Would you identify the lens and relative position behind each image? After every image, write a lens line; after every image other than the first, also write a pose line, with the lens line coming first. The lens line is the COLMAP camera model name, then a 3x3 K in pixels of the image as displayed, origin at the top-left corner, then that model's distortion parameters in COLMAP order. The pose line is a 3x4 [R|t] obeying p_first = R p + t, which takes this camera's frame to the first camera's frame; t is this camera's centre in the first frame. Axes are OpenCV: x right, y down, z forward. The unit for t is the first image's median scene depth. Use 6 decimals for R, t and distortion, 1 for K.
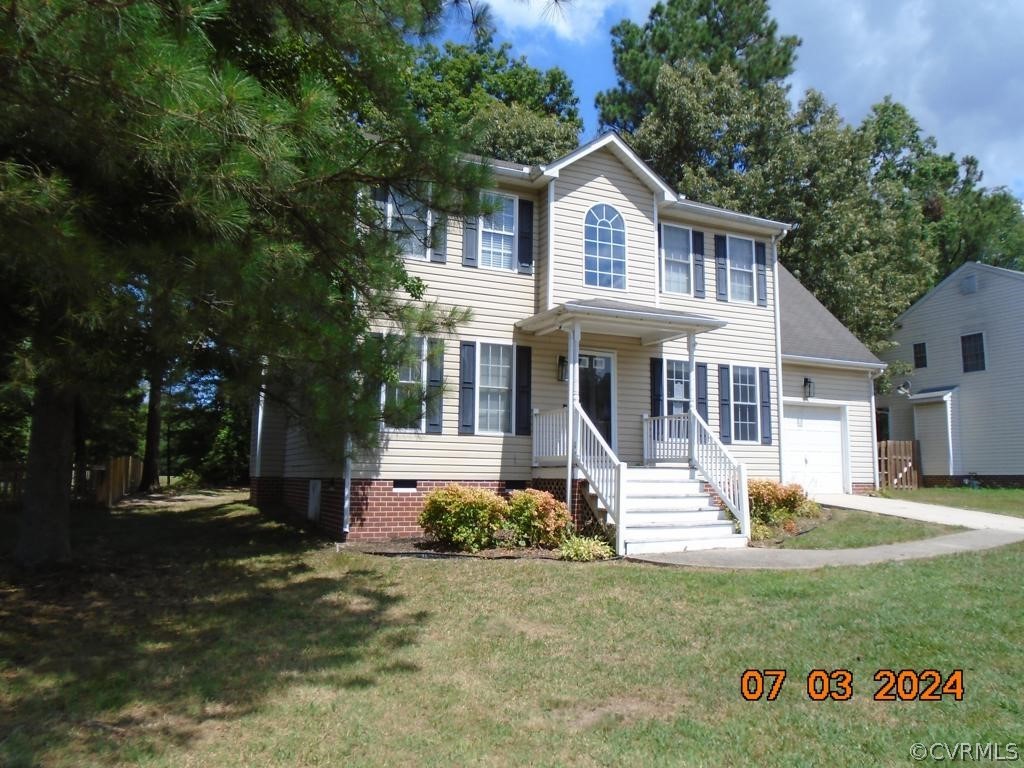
lens RADIAL K [[760.9, 0, 512.0], [0, 760.9, 375.9], [0, 0, 1]] dist [-0.018693, 0.009751]
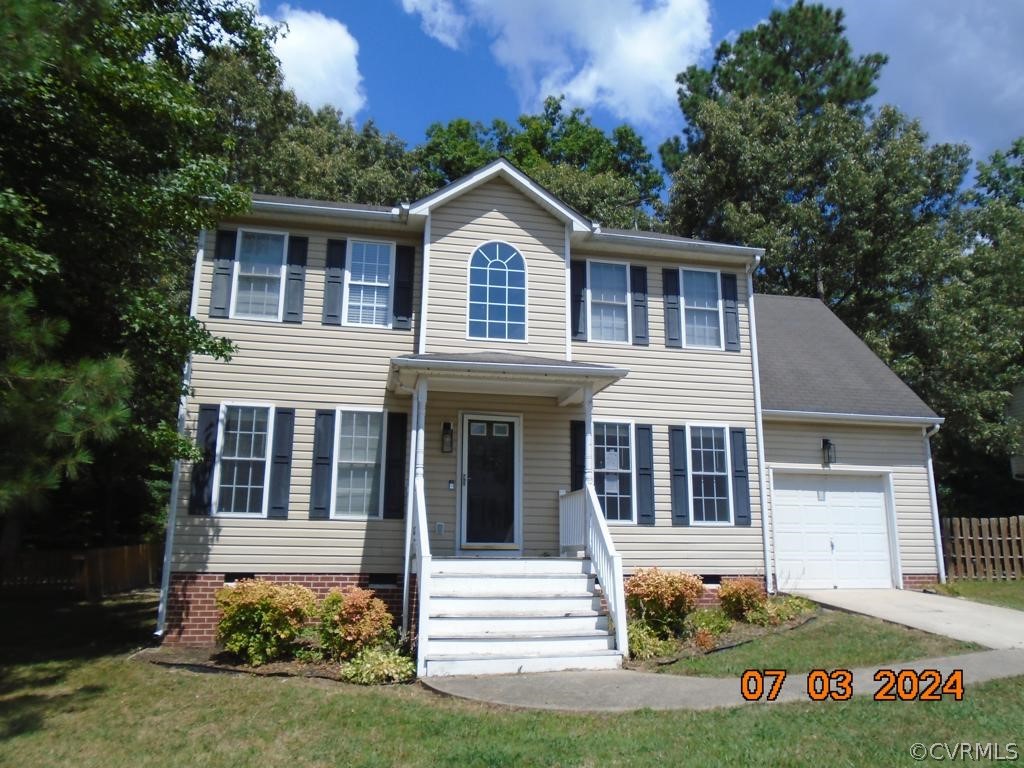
lens RADIAL K [[760.9, 0, 515.3], [0, 760.9, 380.3], [0, 0, 1]] dist [-0.018693, 0.009751]
pose [[0.972342, -0.055086, -0.226971, 0.307265], [0.032374, 0.994195, -0.102602, 0.014950], [0.231306, 0.092416, 0.968482, 0.183127]]
